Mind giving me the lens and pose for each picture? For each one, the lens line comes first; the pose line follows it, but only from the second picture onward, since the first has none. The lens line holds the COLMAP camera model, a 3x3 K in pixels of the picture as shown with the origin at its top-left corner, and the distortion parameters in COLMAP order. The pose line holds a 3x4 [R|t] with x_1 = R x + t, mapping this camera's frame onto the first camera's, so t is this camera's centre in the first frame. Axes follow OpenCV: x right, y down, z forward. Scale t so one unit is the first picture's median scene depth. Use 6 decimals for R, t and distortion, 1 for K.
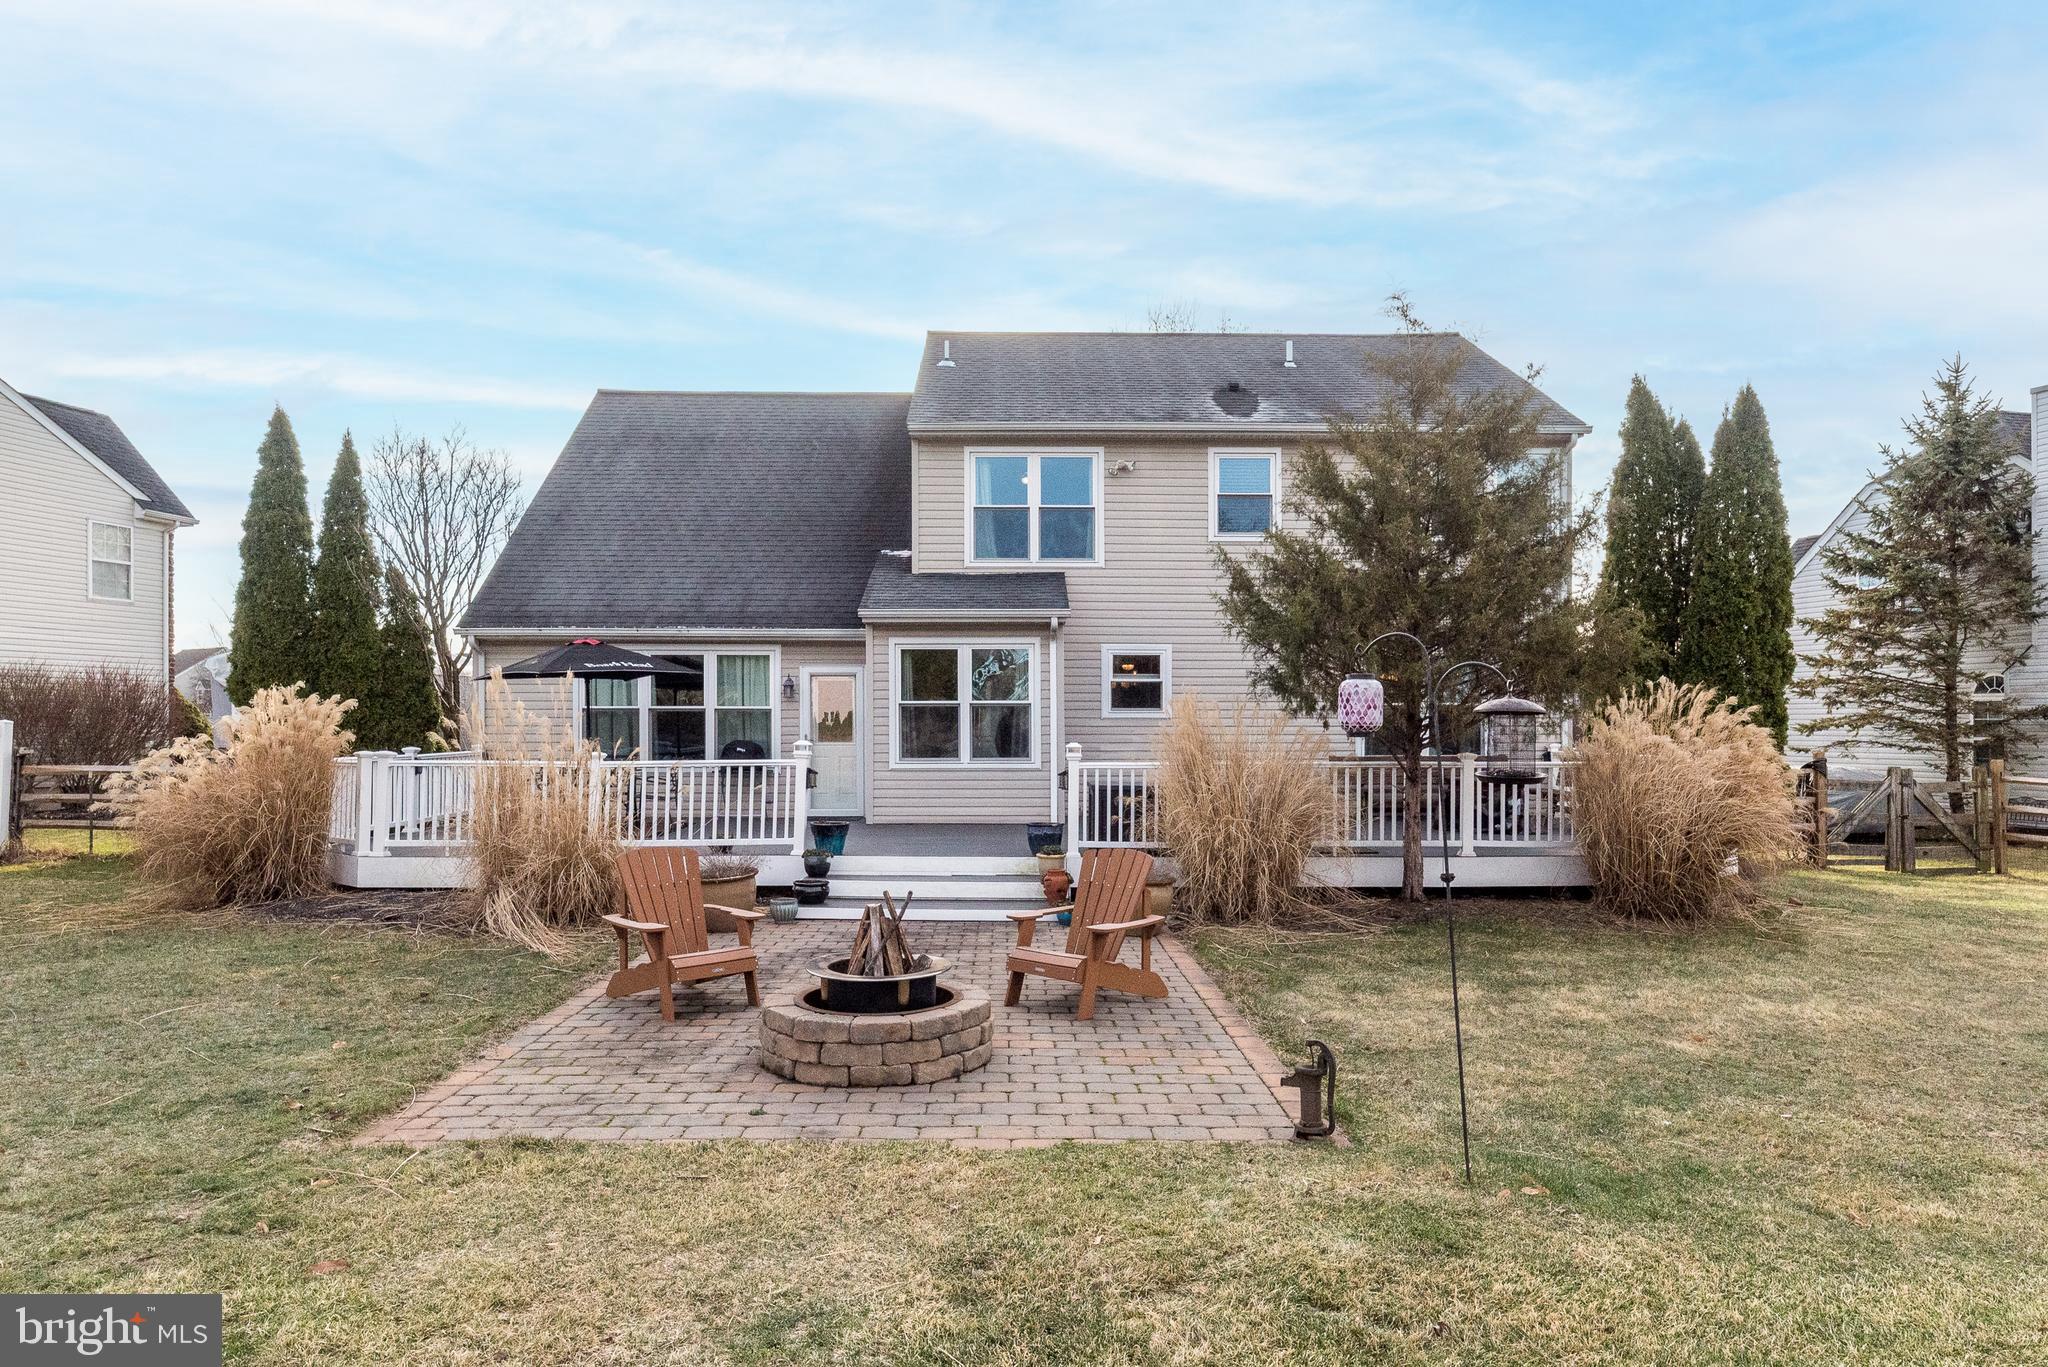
lens RADIAL K [[904.2, 0, 1016.3], [0, 904.2, 708.3], [0, 0, 1]] dist [0.000189, 0.000071]
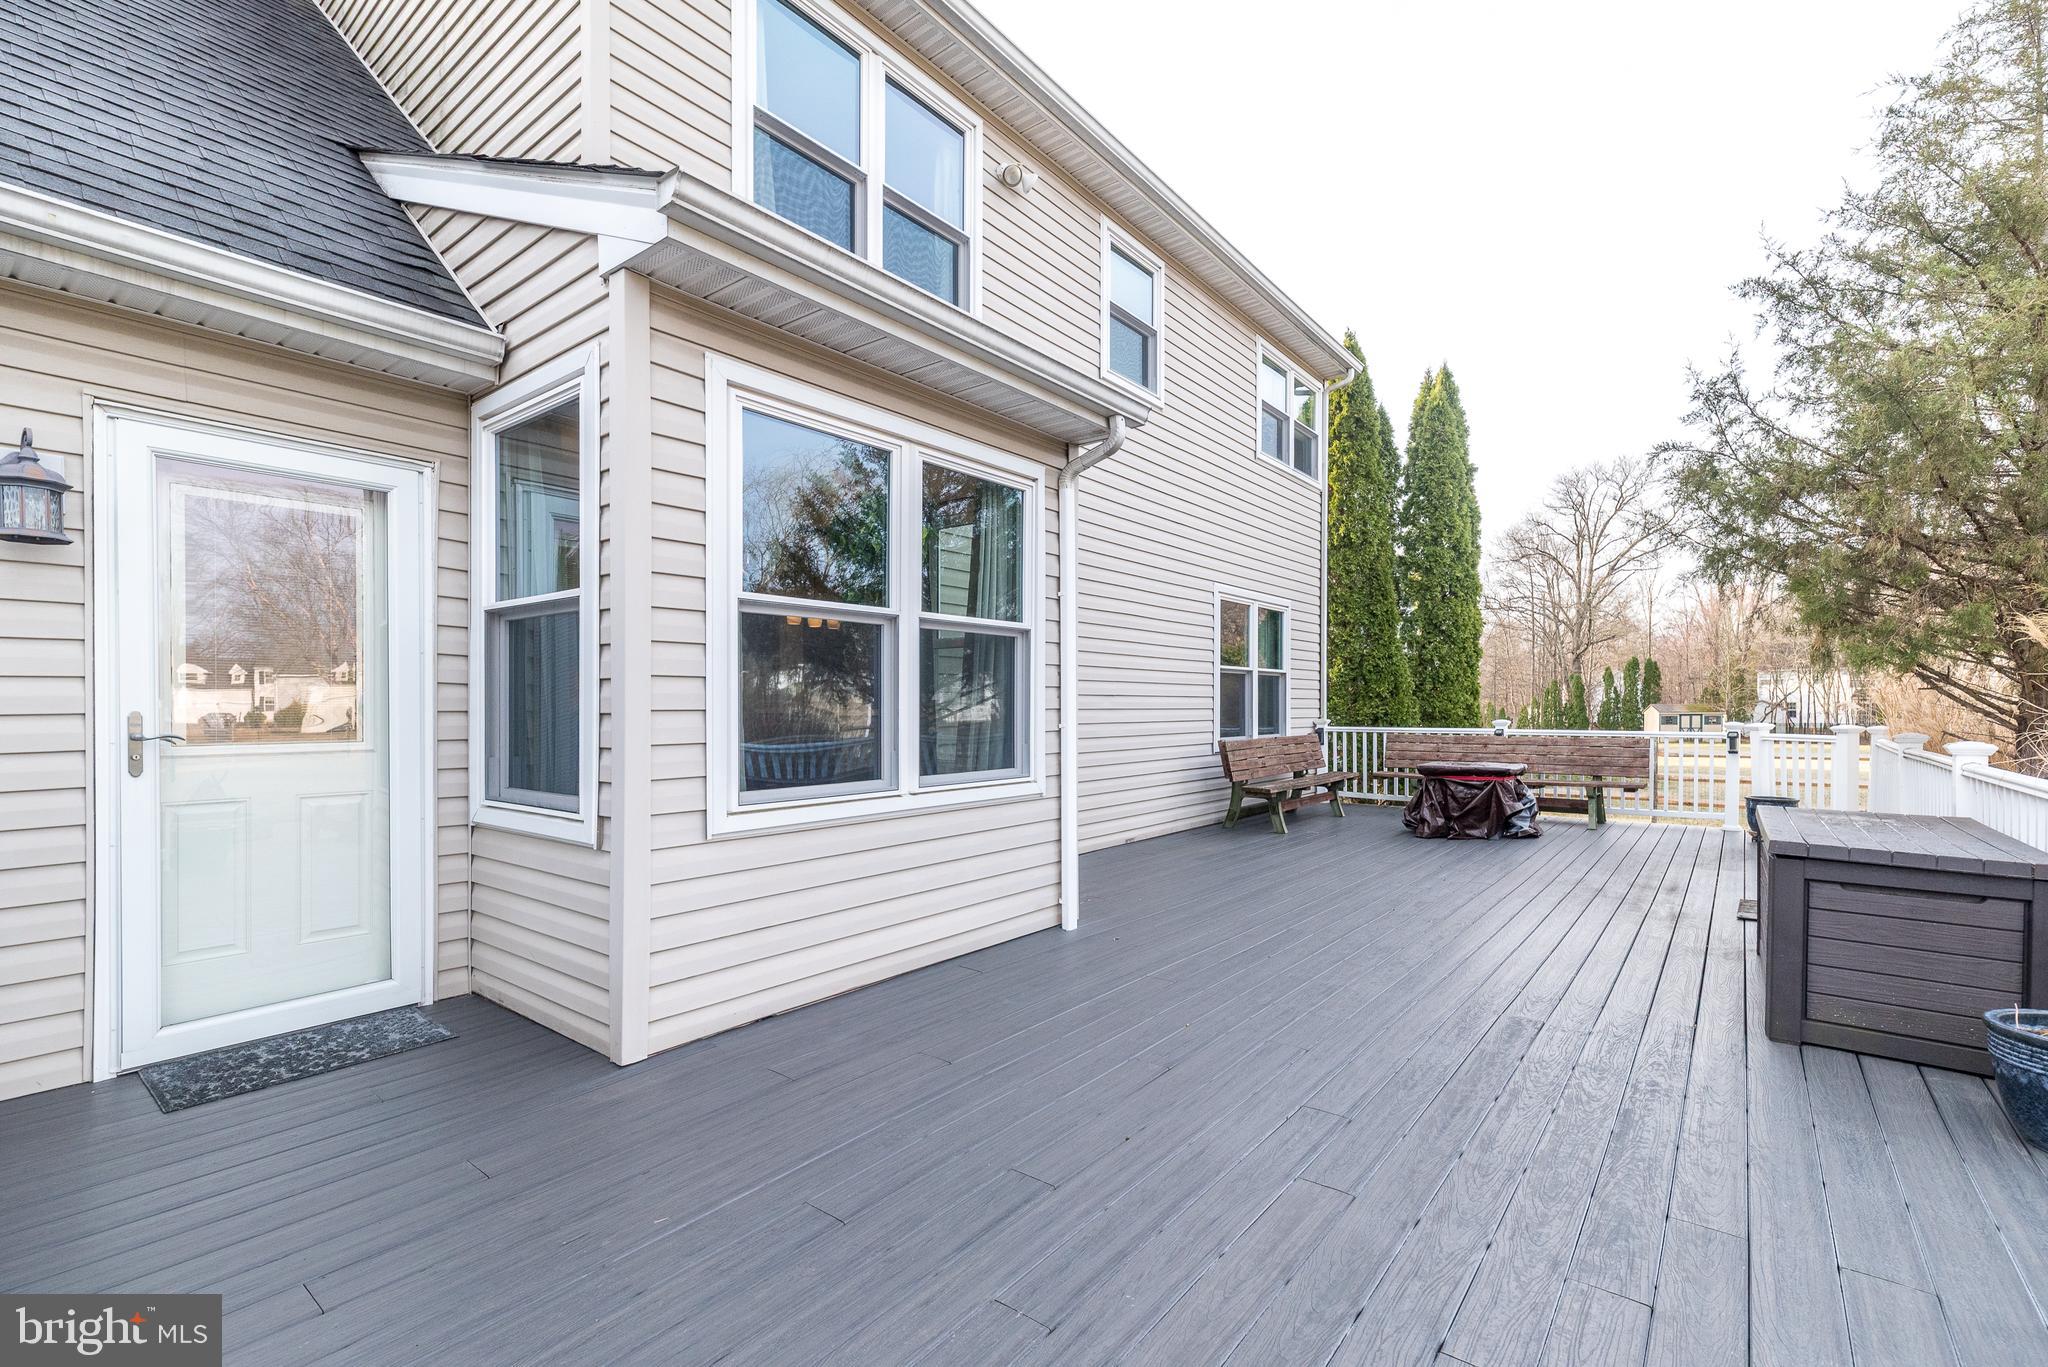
lens RADIAL K [[904.2, 0, 1016.3], [0, 904.2, 708.3], [0, 0, 1]] dist [0.000189, 0.000071]
pose [[0.642523, -0.002274, 0.766263, -0.290409], [-0.009543, 0.999894, 0.010969, 0.024345], [-0.766207, -0.014360, 0.642434, 0.751022]]
